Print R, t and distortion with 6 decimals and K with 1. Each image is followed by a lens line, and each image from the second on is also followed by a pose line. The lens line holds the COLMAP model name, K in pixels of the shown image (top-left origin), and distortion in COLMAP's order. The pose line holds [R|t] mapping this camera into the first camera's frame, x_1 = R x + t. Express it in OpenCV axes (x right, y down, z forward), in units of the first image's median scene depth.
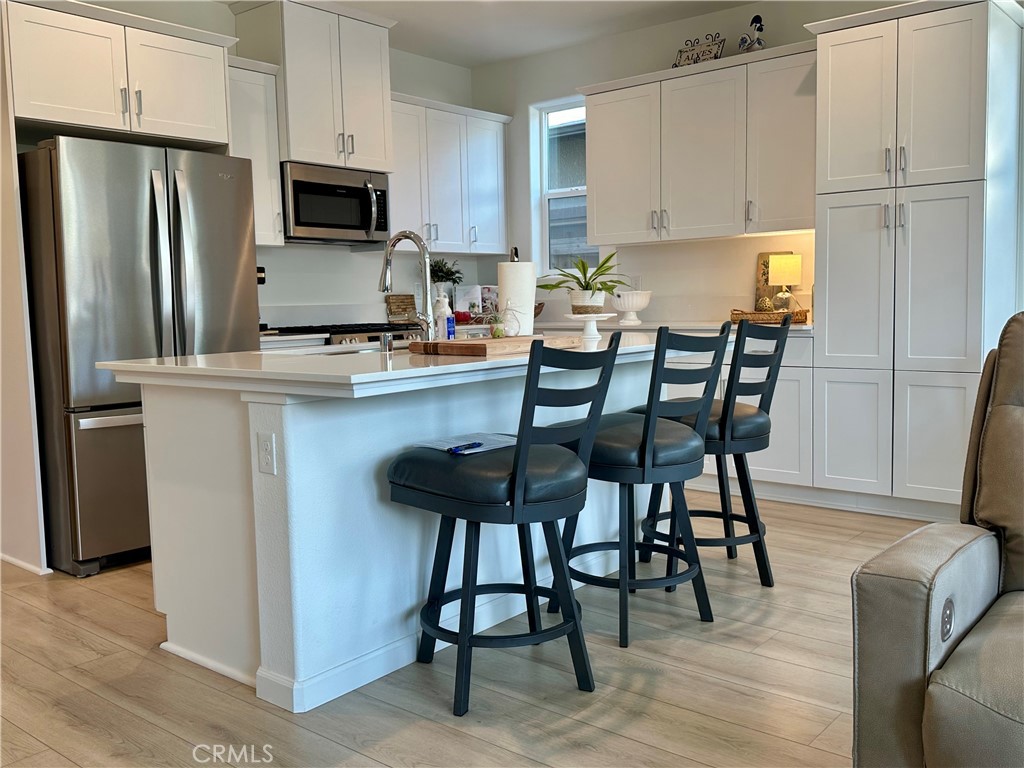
lens RADIAL K [[922.3, 0, 512.0], [0, 922.3, 384.0], [0, 0, 1]] dist [0.158233, -0.286763]
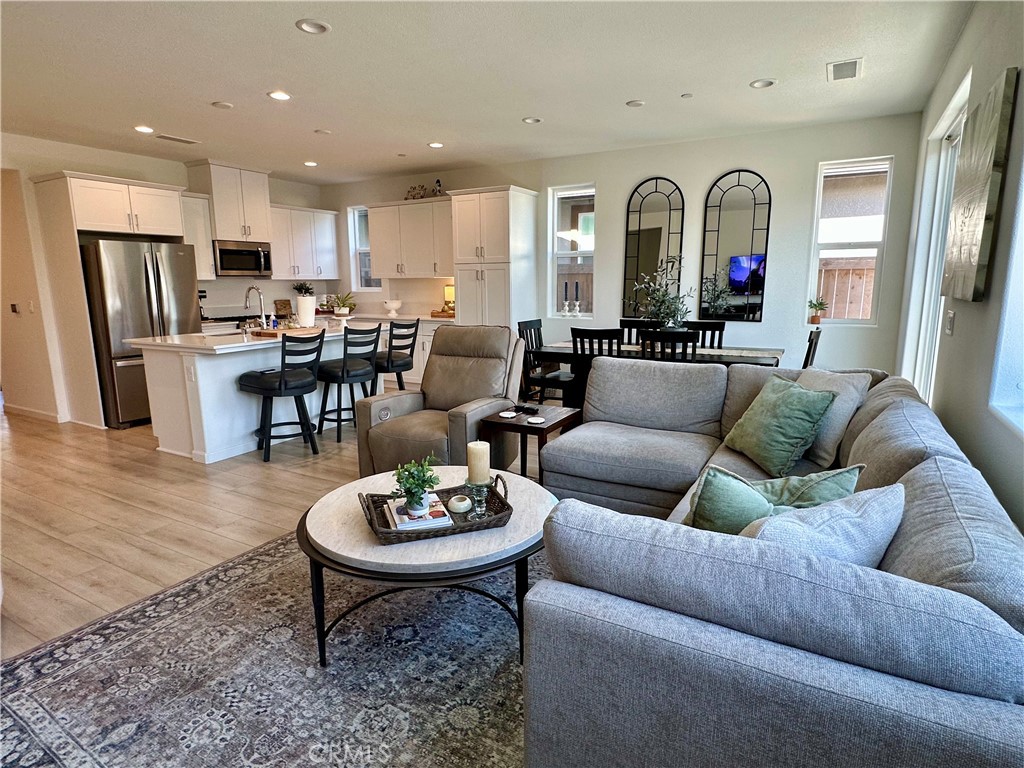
lens RADIAL K [[568.5, 0, 512.0], [0, 568.5, 384.0], [0, 0, 1]] dist [-0.000840, 0.000012]
pose [[0.984044, -0.018374, 0.176977, 0.231279], [0.003971, 0.996674, 0.081397, -0.017622], [-0.177883, -0.079395, 0.980843, -0.507837]]
